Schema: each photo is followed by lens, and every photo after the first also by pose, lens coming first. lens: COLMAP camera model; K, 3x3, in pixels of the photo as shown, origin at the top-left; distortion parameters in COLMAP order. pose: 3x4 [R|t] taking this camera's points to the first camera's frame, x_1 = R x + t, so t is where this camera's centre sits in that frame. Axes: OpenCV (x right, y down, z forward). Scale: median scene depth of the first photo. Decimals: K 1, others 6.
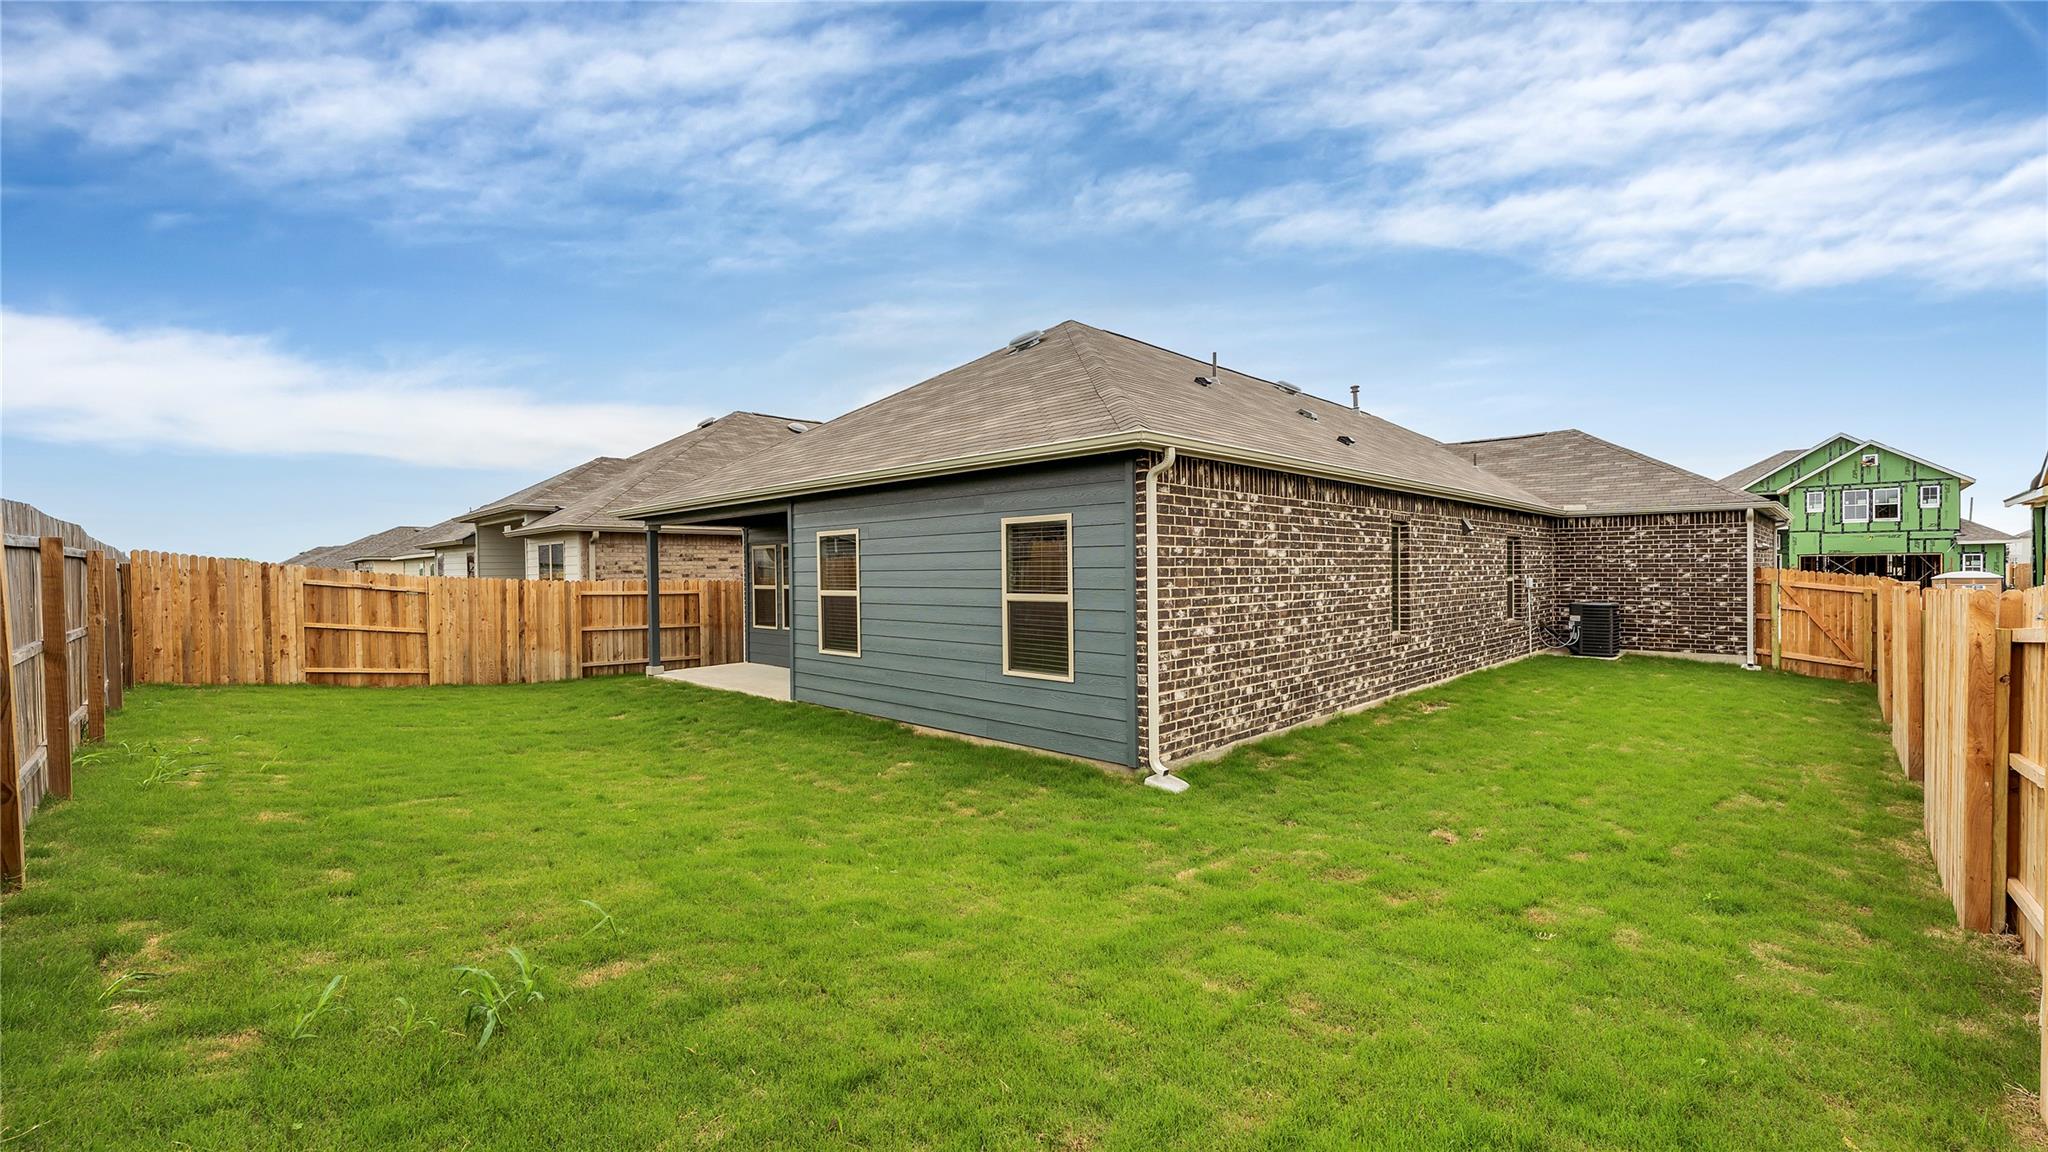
lens RADIAL K [[832.0, 0, 1024.0], [0, 832.0, 576.0], [0, 0, 1]] dist [0.001613, 0.000060]
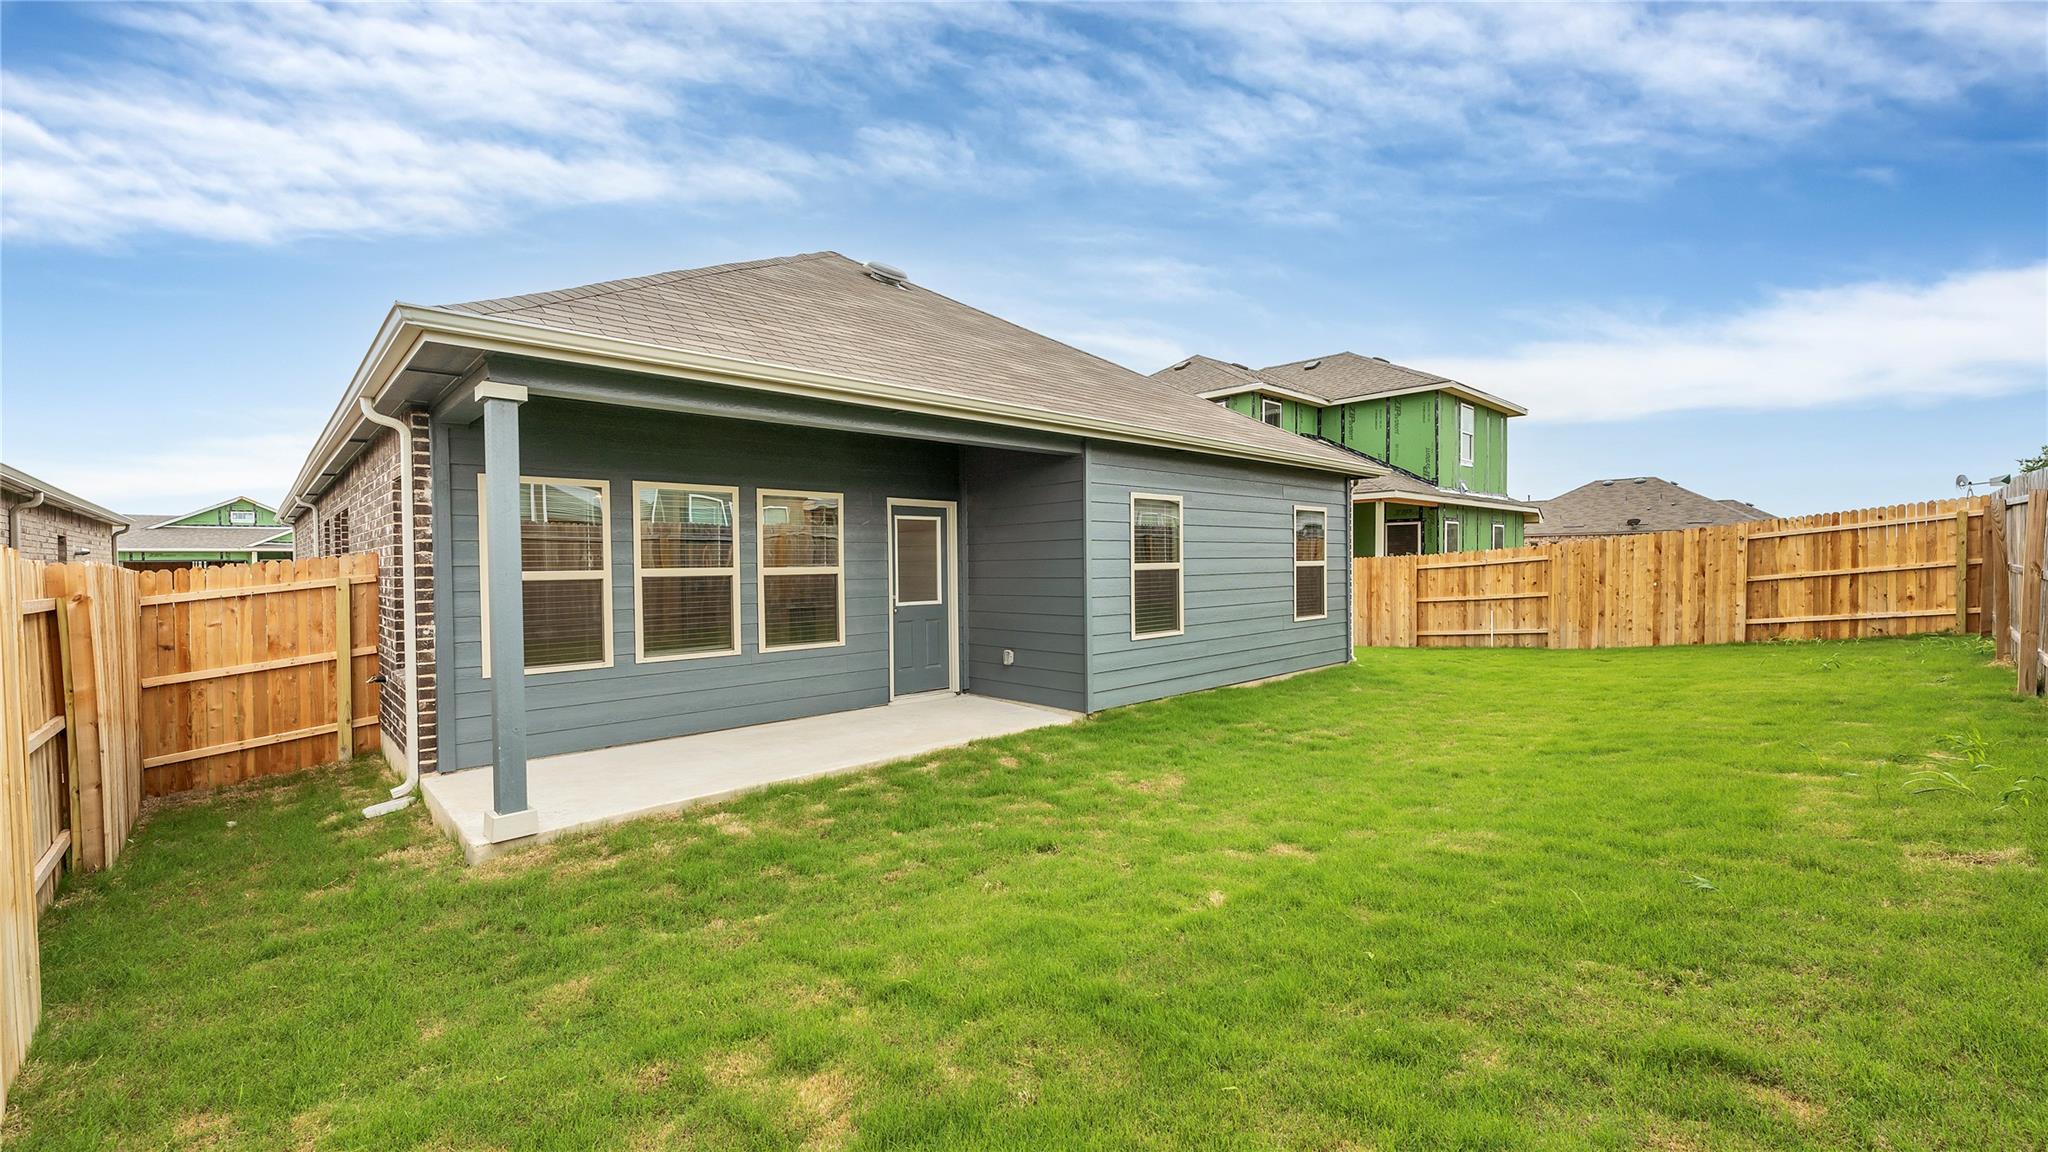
lens RADIAL K [[832.0, 0, 1024.0], [0, 832.0, 576.0], [0, 0, 1]] dist [0.001613, 0.000060]
pose [[0.066629, -0.027570, 0.997397, -1.154588], [0.010405, 0.999583, 0.026935, 0.006488], [-0.997724, 0.008583, 0.066888, 1.133796]]
